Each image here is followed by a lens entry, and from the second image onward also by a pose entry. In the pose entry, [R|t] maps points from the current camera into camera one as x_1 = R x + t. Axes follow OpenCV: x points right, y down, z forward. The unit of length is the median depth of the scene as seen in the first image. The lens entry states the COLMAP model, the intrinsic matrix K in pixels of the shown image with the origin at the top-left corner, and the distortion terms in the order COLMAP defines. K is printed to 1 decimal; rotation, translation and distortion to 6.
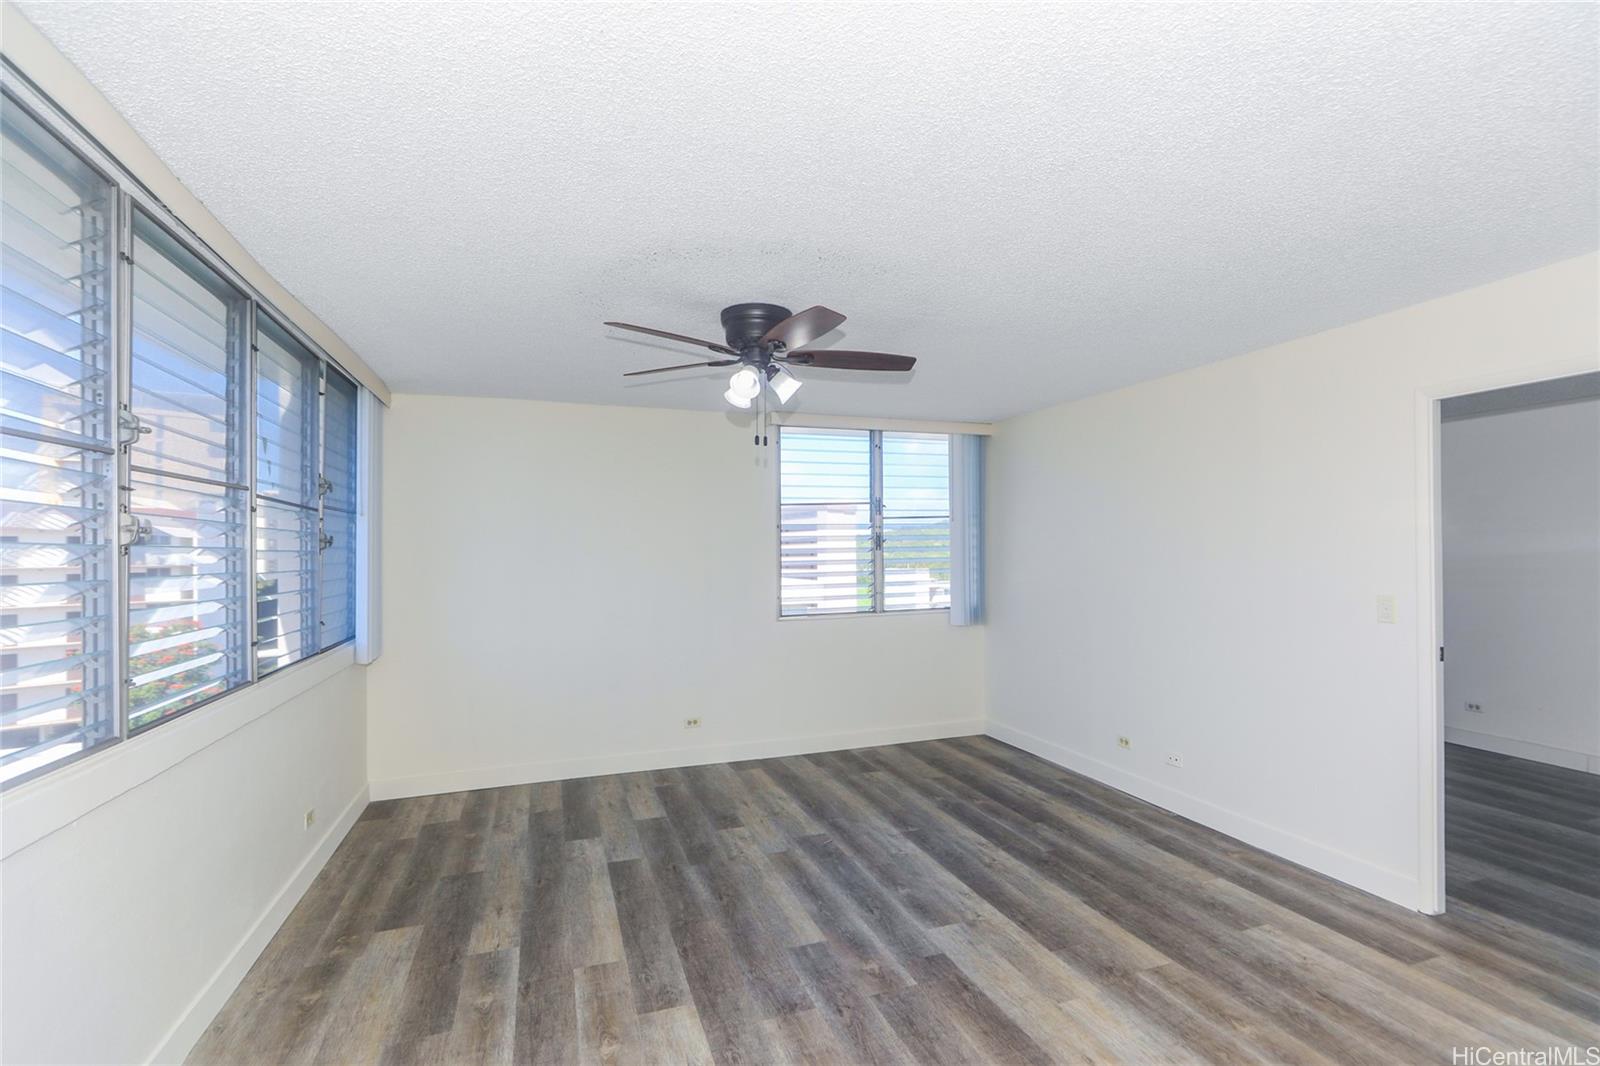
lens RADIAL K [[732.5, 0, 817.6], [0, 732.5, 546.8], [0, 0, 1]] dist [-0.022086, 0.007864]
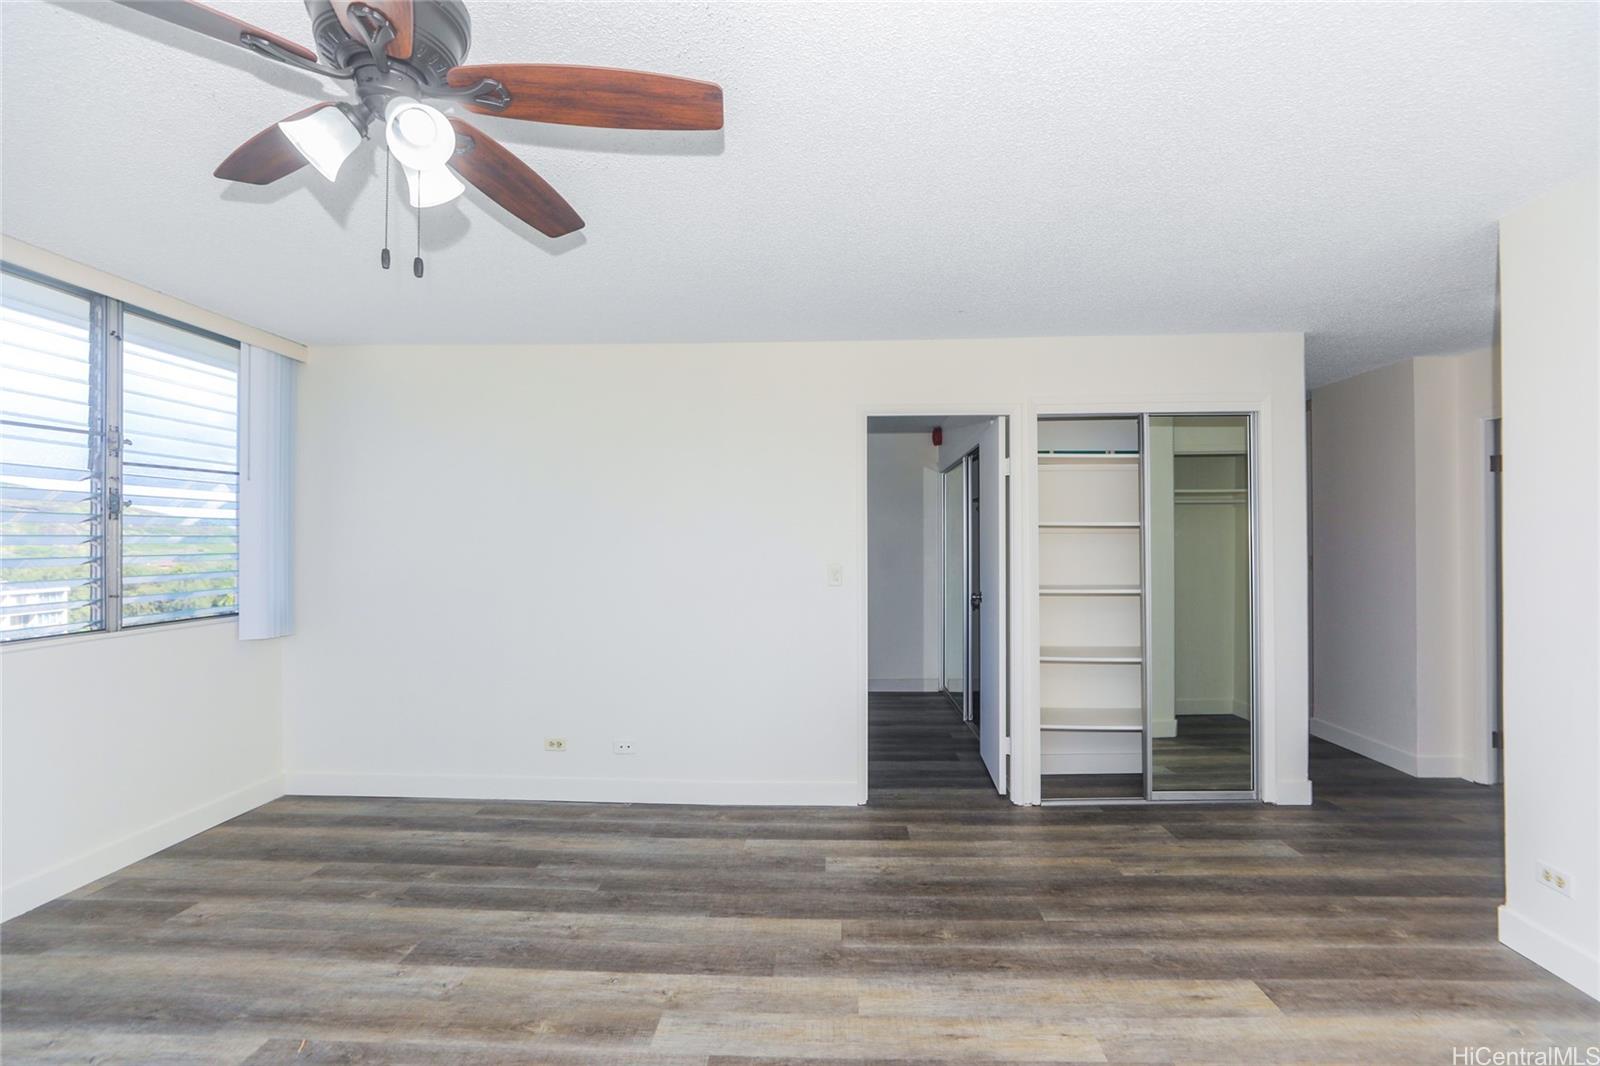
lens RADIAL K [[732.5, 0, 805.9], [0, 732.5, 541.1], [0, 0, 1]] dist [-0.022086, 0.007864]
pose [[0.384413, 0.016356, 0.923016, -0.351229], [-0.009978, 0.999858, -0.013562, 0.036819], [-0.923107, -0.003996, 0.384522, 0.469804]]
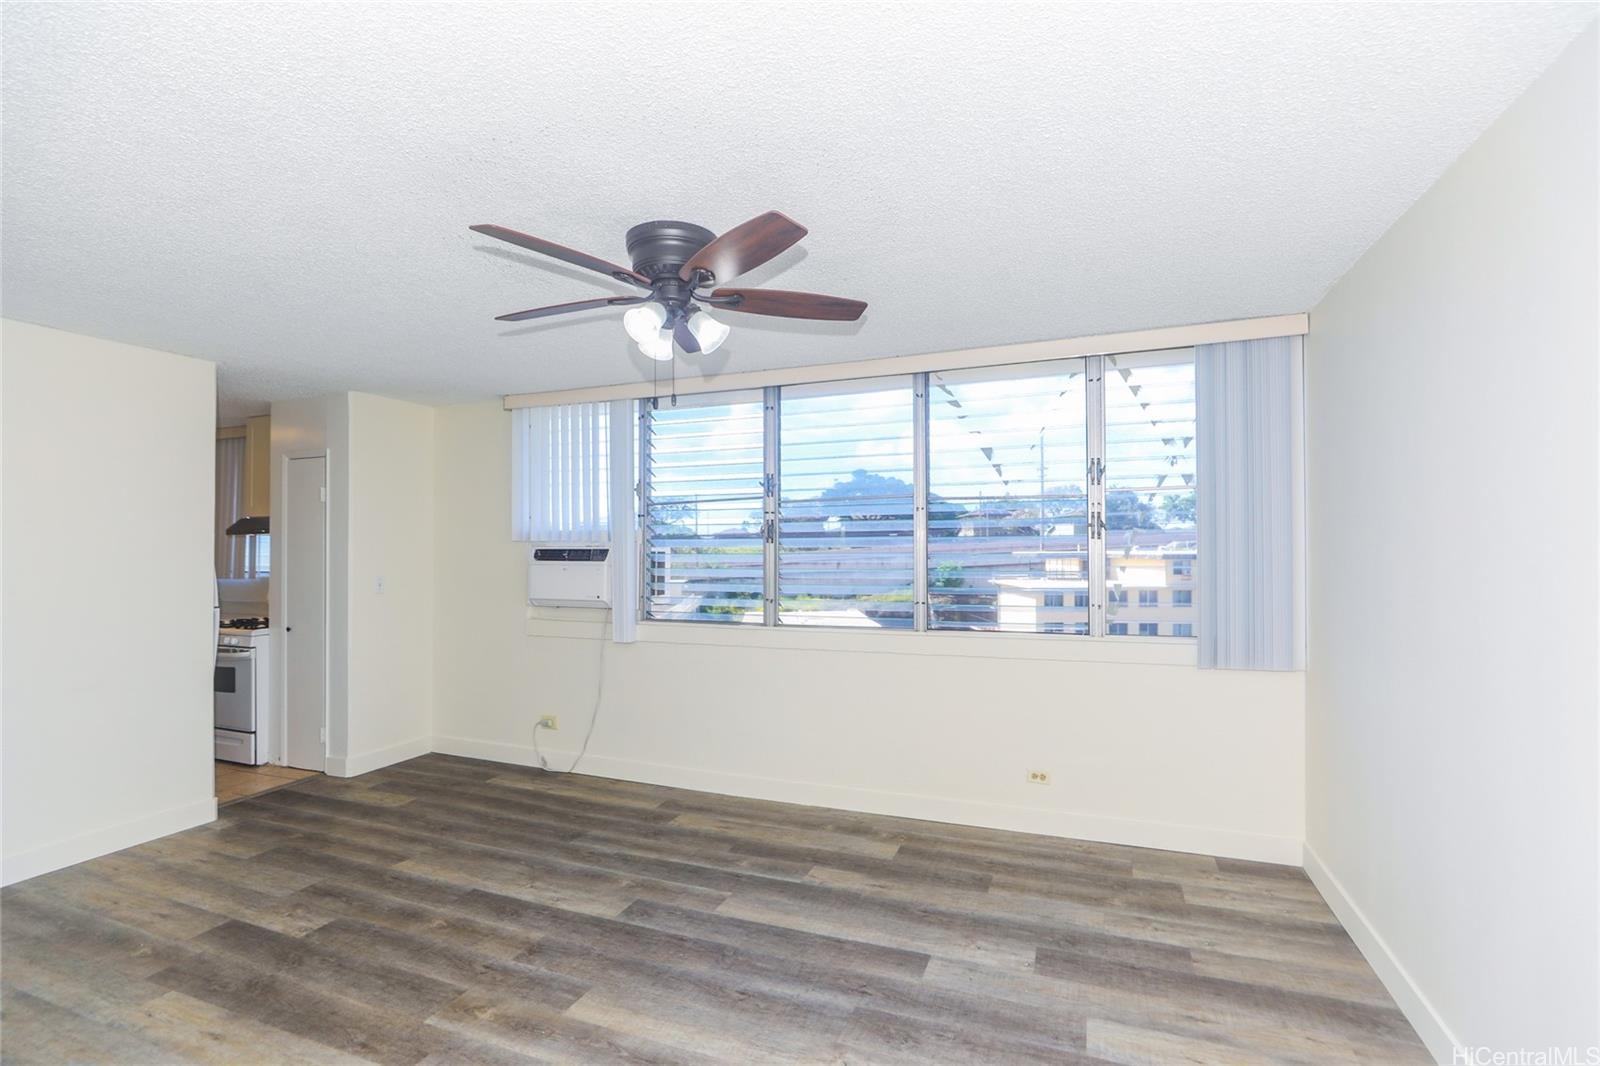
lens RADIAL K [[732.5, 0, 807.0], [0, 732.5, 545.4], [0, 0, 1]] dist [-0.022086, 0.007864]
pose [[-0.658481, 0.015511, -0.752438, 0.341073], [0.018752, 0.999815, 0.004199, 0.006799], [0.752364, -0.011345, -0.658650, 1.356750]]
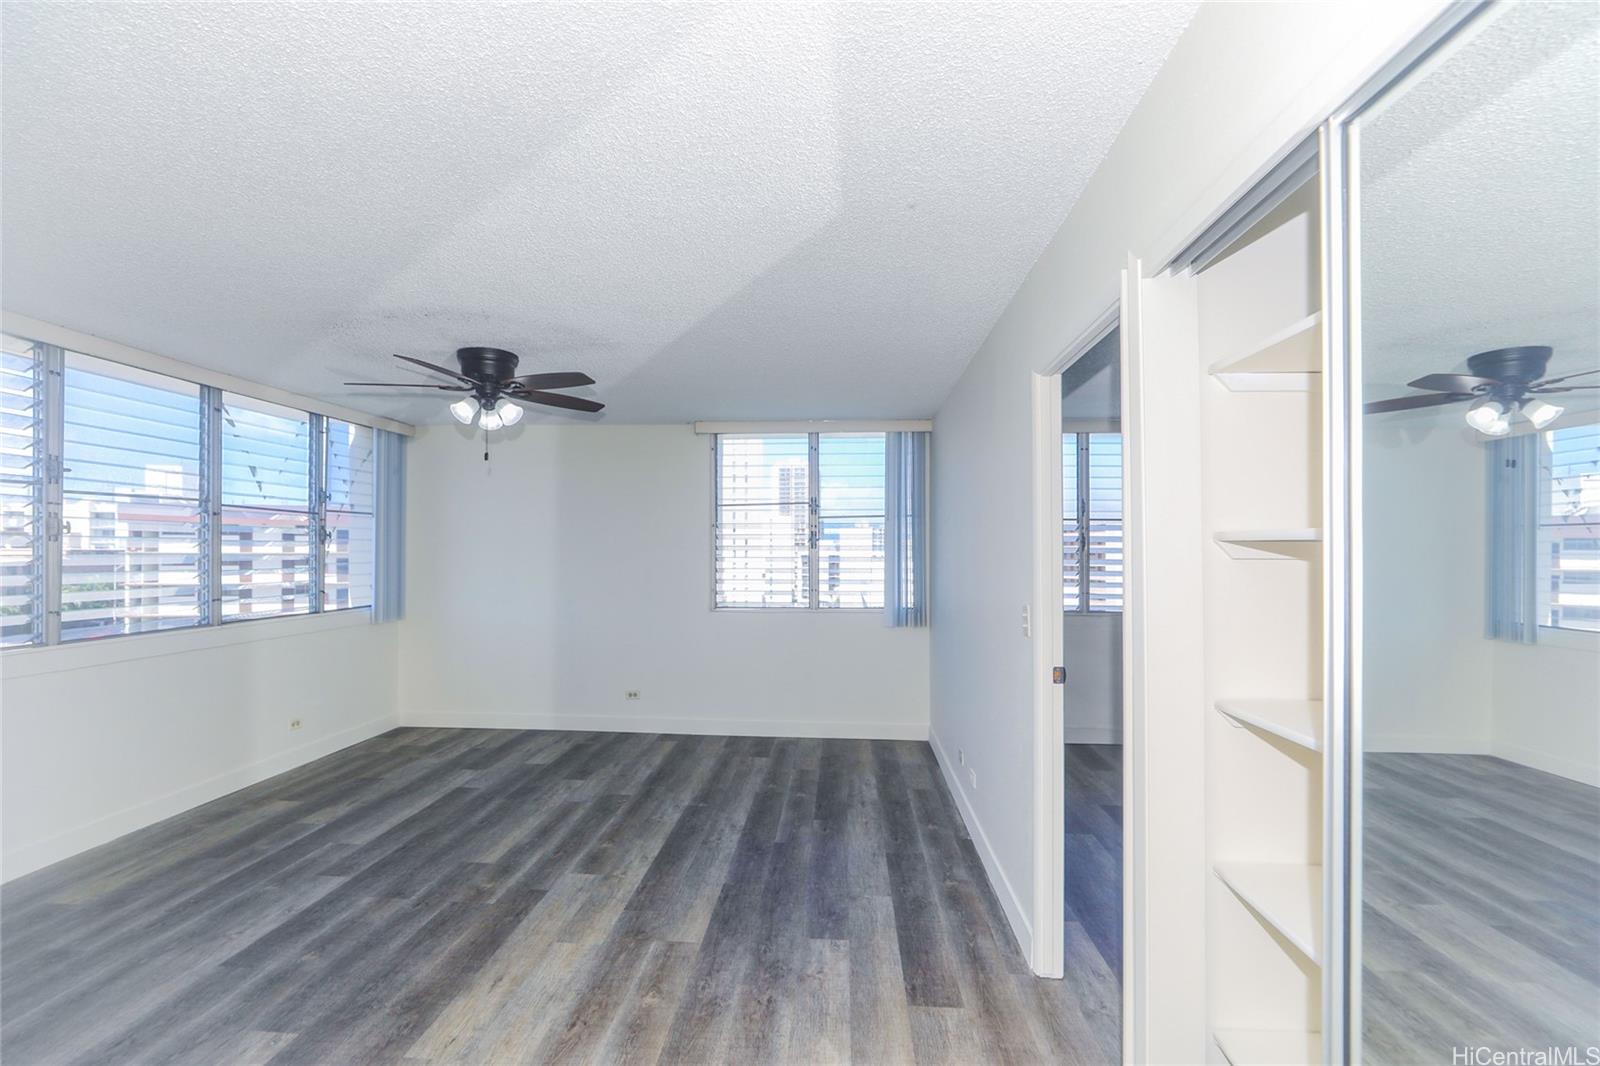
lens RADIAL K [[732.5, 0, 787.2], [0, 732.5, 533.7], [0, 0, 1]] dist [-0.022086, 0.007864]
pose [[0.909499, 0.005289, -0.415672, 0.746824], [-0.012416, 0.999819, -0.014445, -0.001681], [0.415520, 0.018298, 0.909400, 0.063729]]
